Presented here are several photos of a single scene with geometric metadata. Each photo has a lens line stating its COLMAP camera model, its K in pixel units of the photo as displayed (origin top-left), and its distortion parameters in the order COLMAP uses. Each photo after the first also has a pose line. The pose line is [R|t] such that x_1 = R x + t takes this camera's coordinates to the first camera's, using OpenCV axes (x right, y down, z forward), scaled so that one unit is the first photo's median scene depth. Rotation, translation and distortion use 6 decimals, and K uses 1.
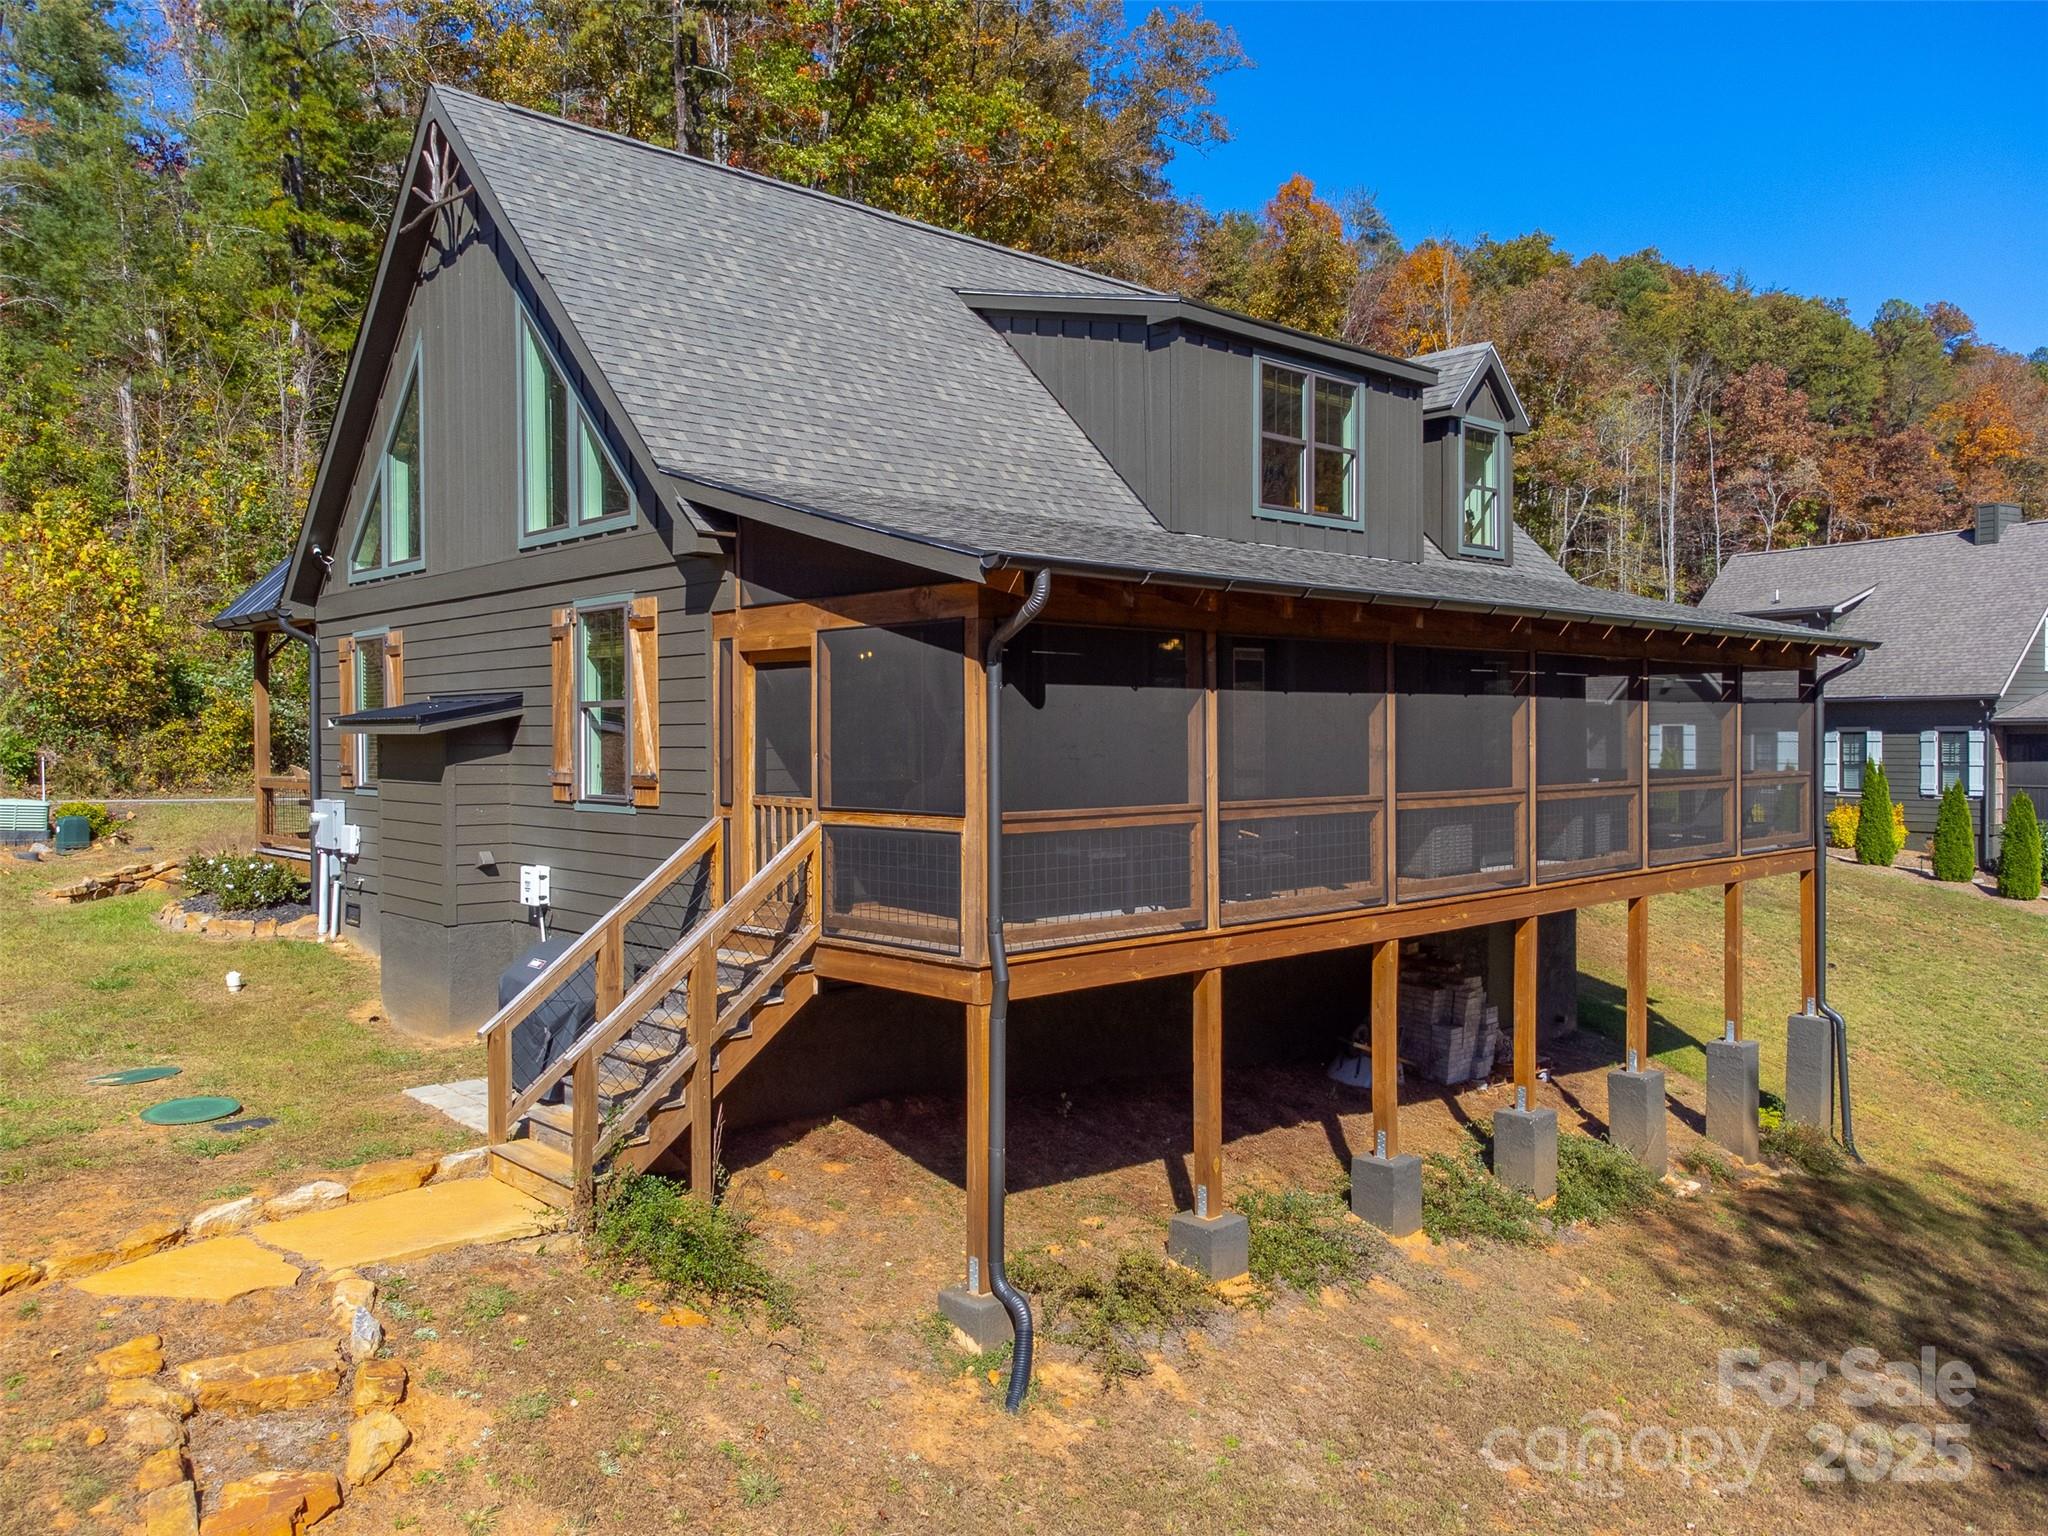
lens RADIAL K [[1535.9, 0, 1024.0], [0, 1535.9, 768.0], [0, 0, 1]] dist [0.019888, -0.001163]
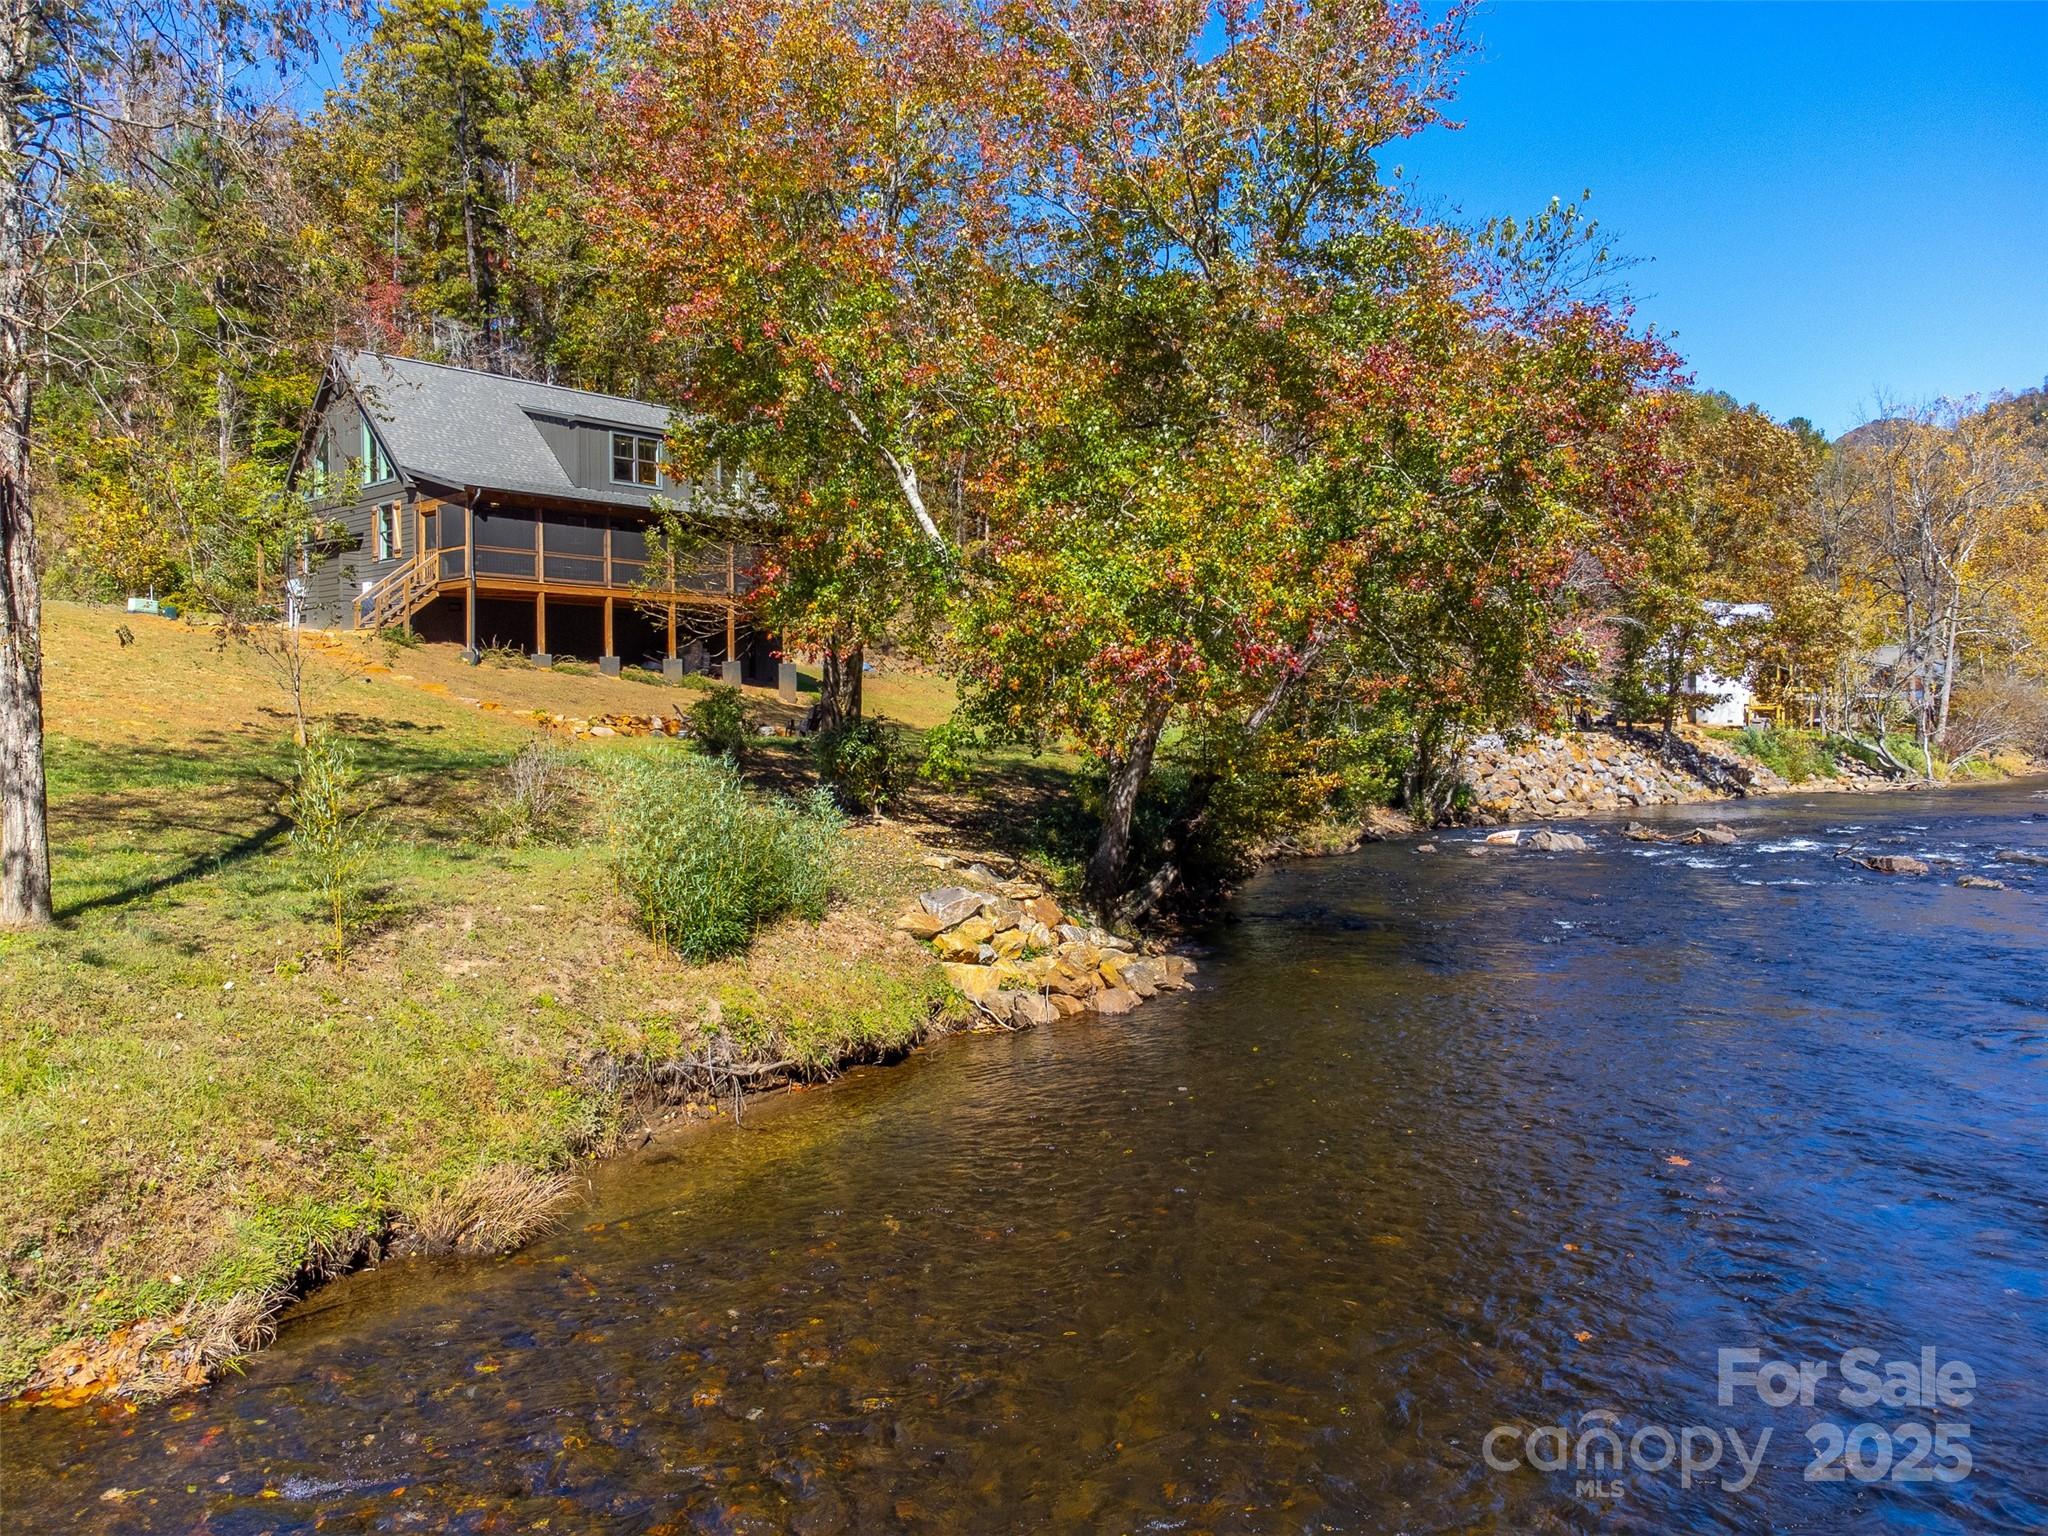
lens RADIAL K [[1535.9, 0, 1024.0], [0, 1535.9, 768.0], [0, 0, 1]] dist [0.019888, -0.001163]
pose [[0.996213, -0.003592, 0.086871, 0.892352], [0.003549, 0.999993, 0.000655, 0.514247], [-0.086872, -0.000344, 0.996219, -2.705669]]
